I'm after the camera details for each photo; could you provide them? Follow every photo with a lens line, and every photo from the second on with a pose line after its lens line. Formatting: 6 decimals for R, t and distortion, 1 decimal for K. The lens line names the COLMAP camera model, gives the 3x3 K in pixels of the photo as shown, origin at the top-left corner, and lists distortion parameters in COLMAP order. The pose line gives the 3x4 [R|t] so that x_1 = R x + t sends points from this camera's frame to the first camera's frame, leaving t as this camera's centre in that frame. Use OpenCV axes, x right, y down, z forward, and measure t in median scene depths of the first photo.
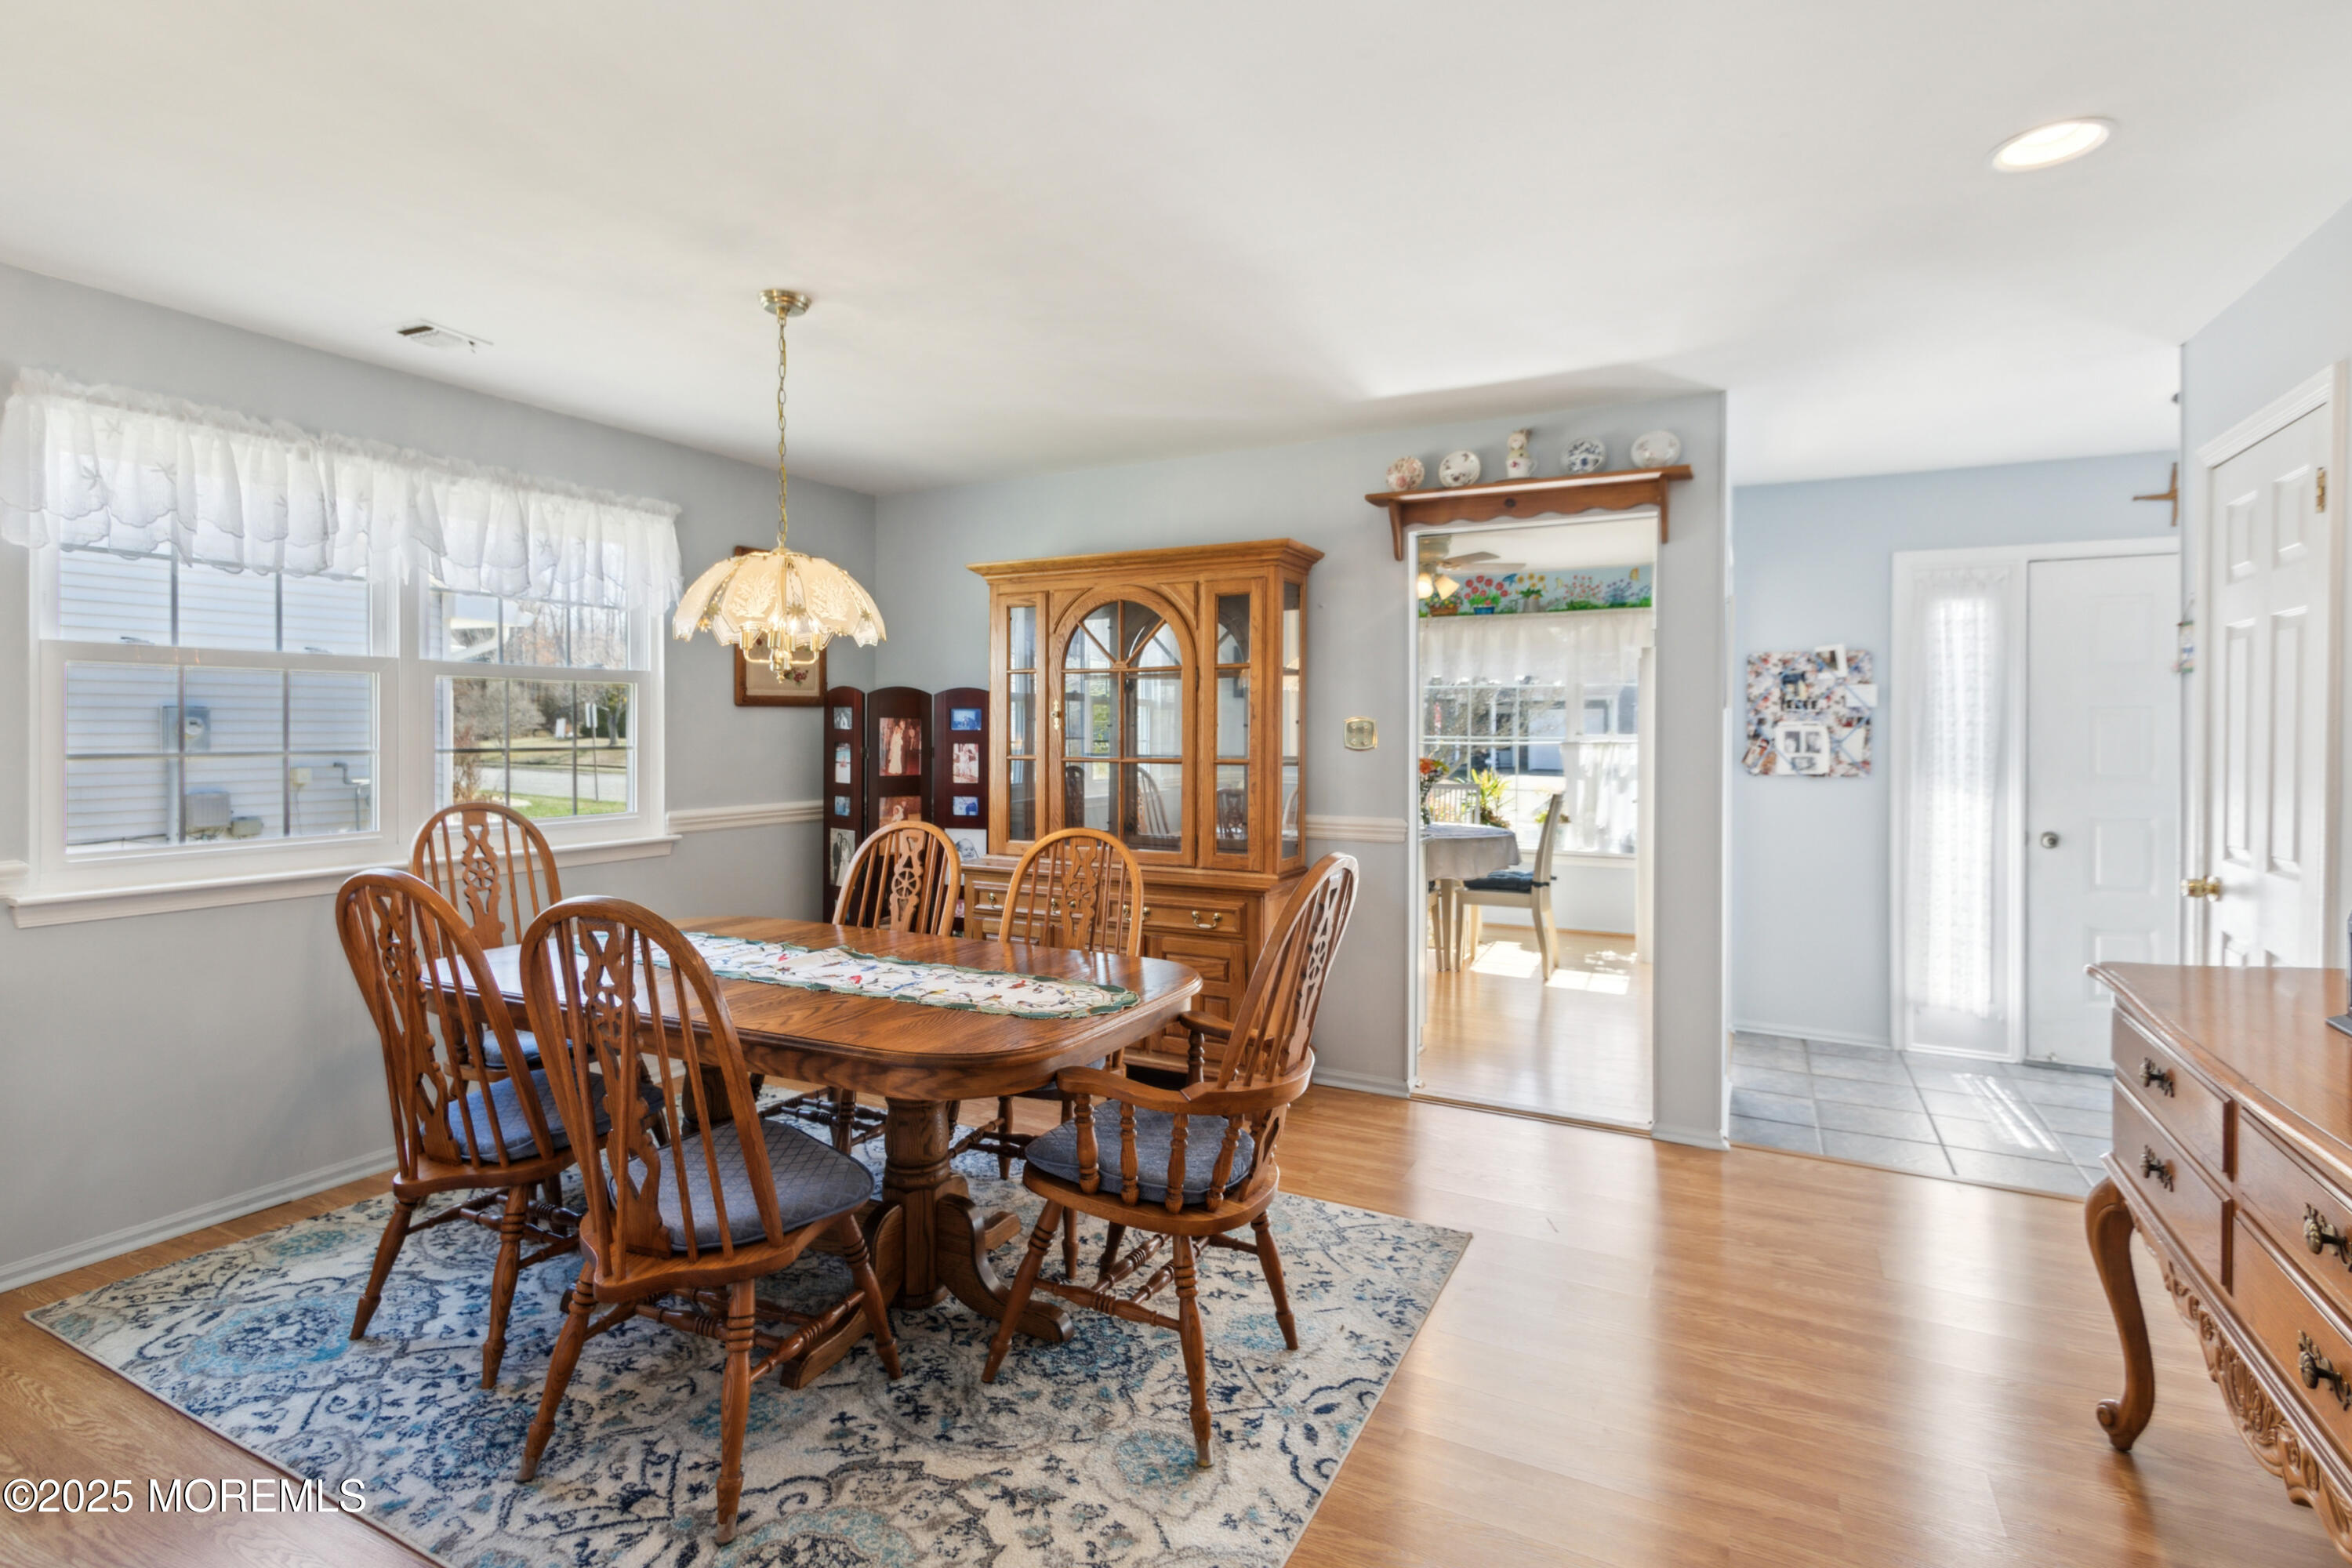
lens RADIAL K [[1143.0, 0, 1122.4], [0, 1143.0, 741.2], [0, 0, 1]] dist [0.019363, -0.000774]
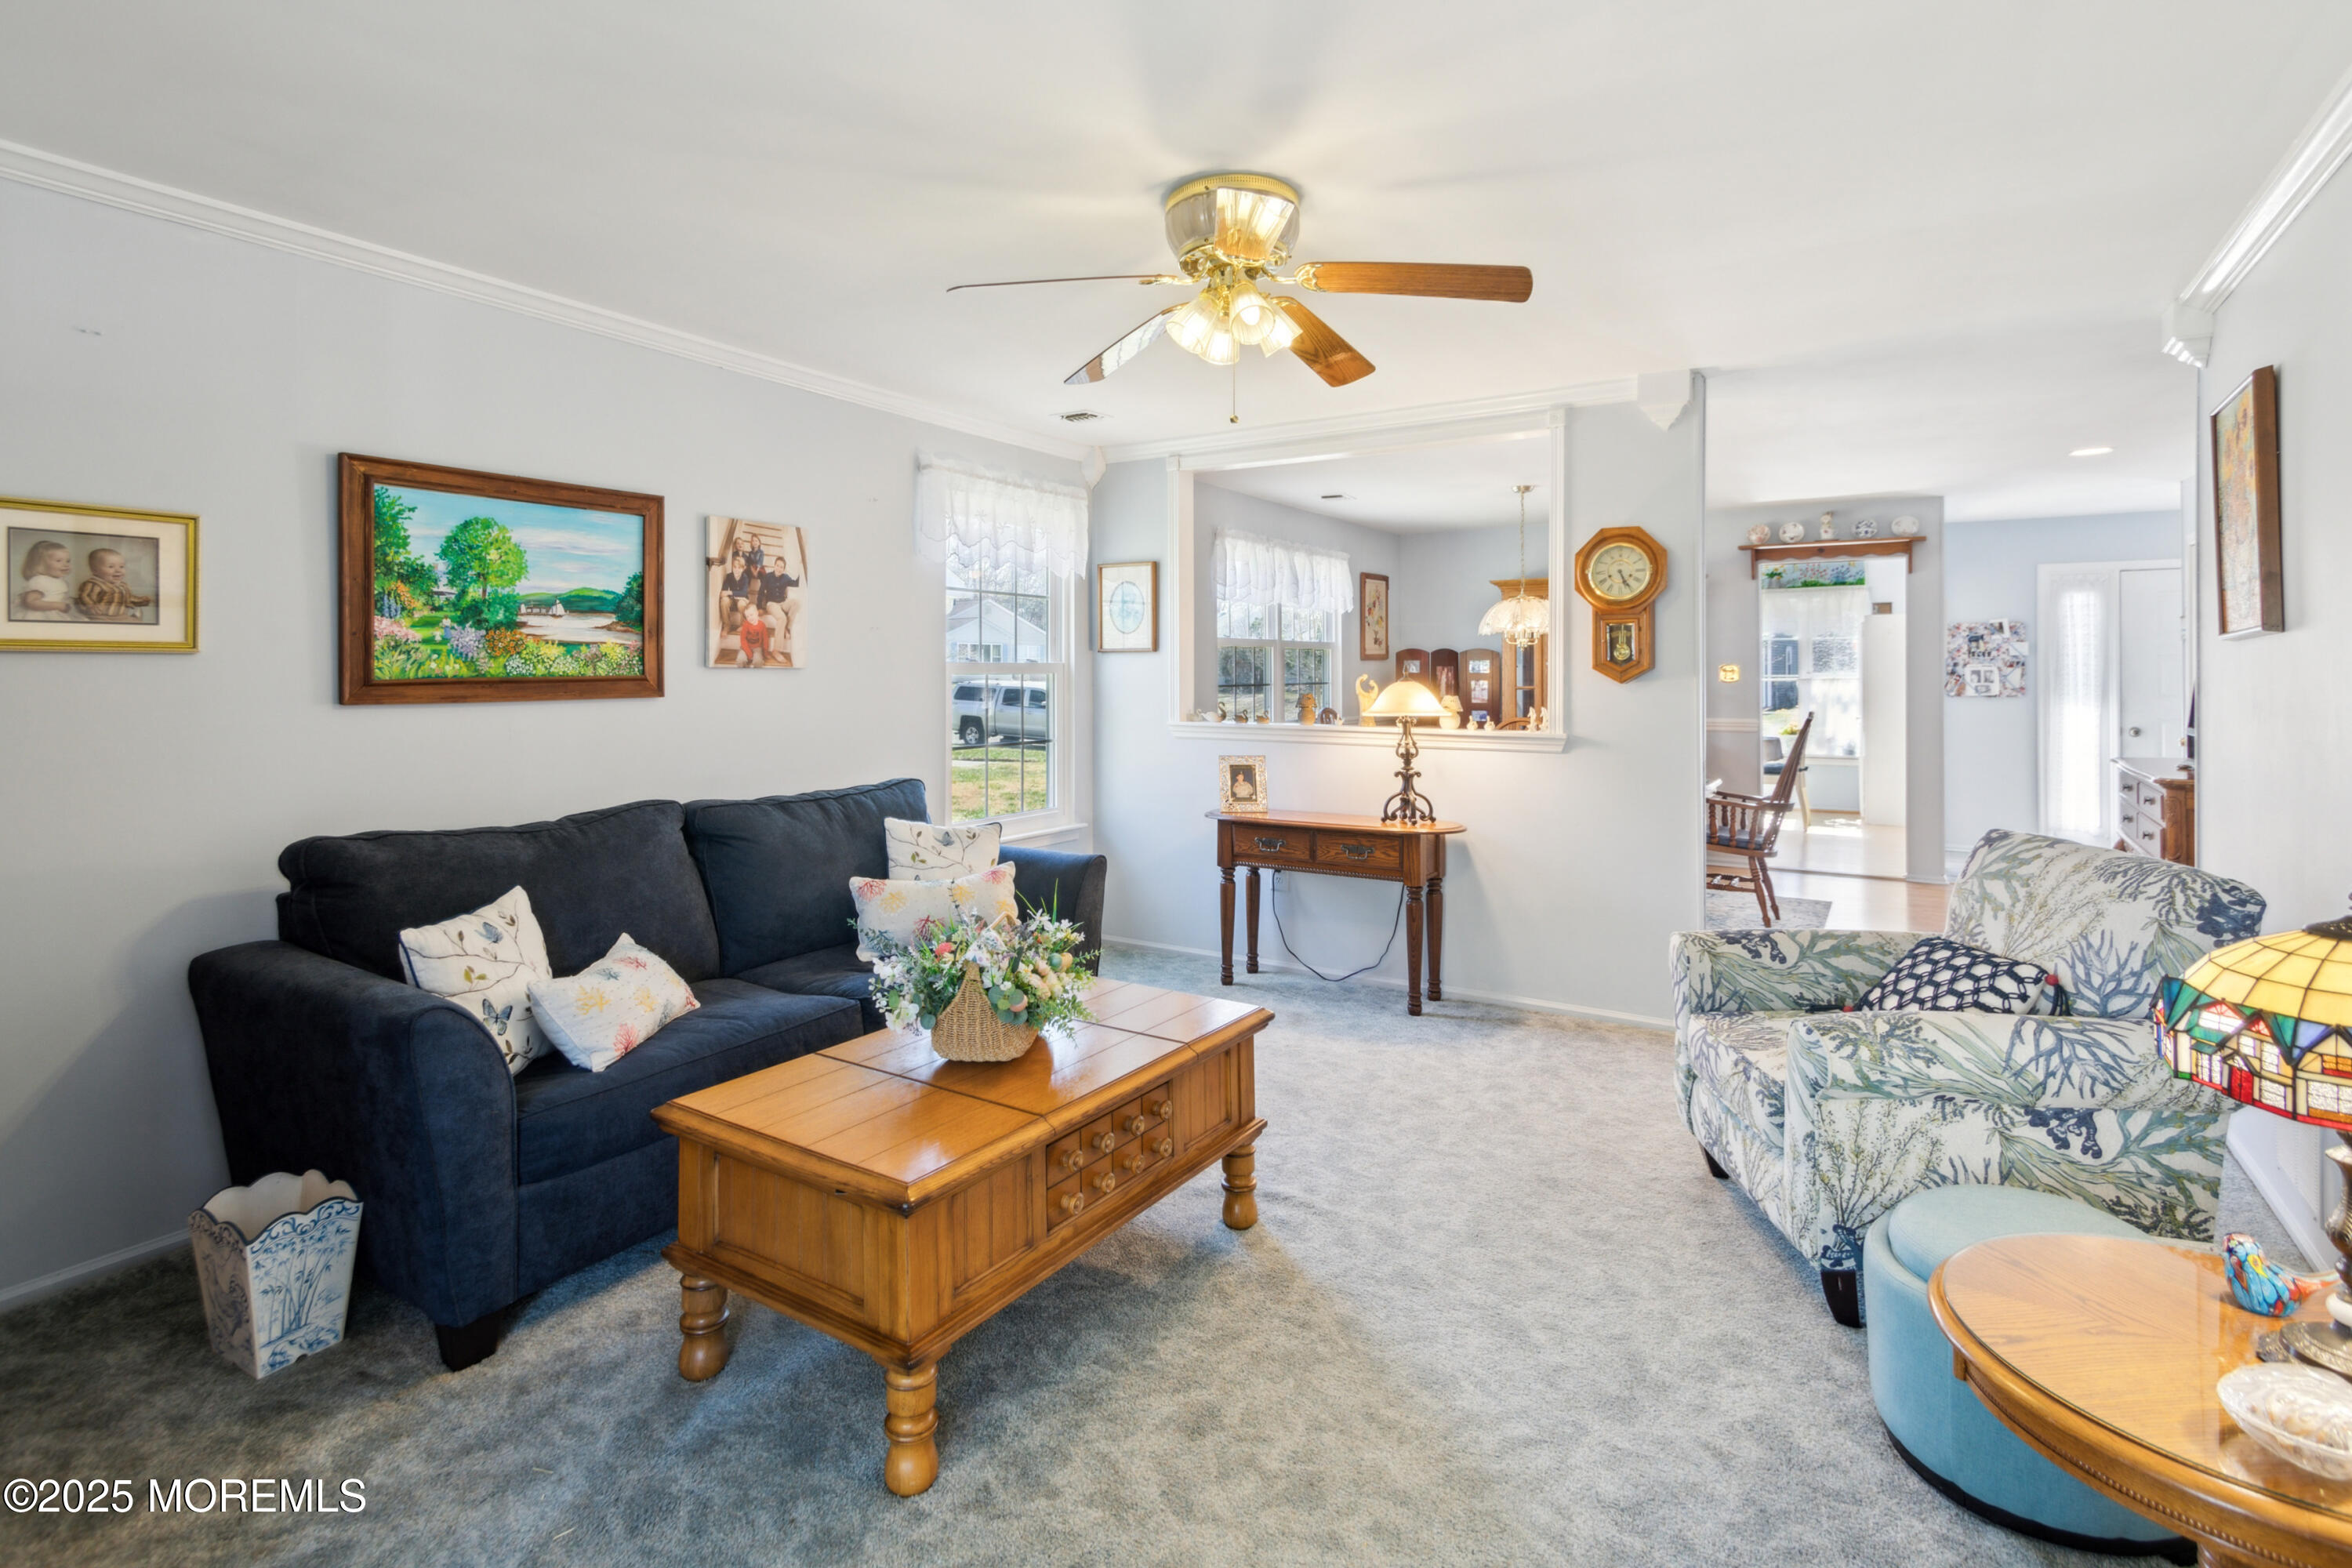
lens RADIAL K [[1143.0, 0, 1153.8], [0, 1143.0, 676.8], [0, 0, 1]] dist [0.019363, -0.000774]
pose [[0.997320, -0.006921, -0.072831, -0.532608], [0.006459, 0.999957, -0.006587, 0.004770], [0.072874, 0.006099, 0.997323, -0.831096]]
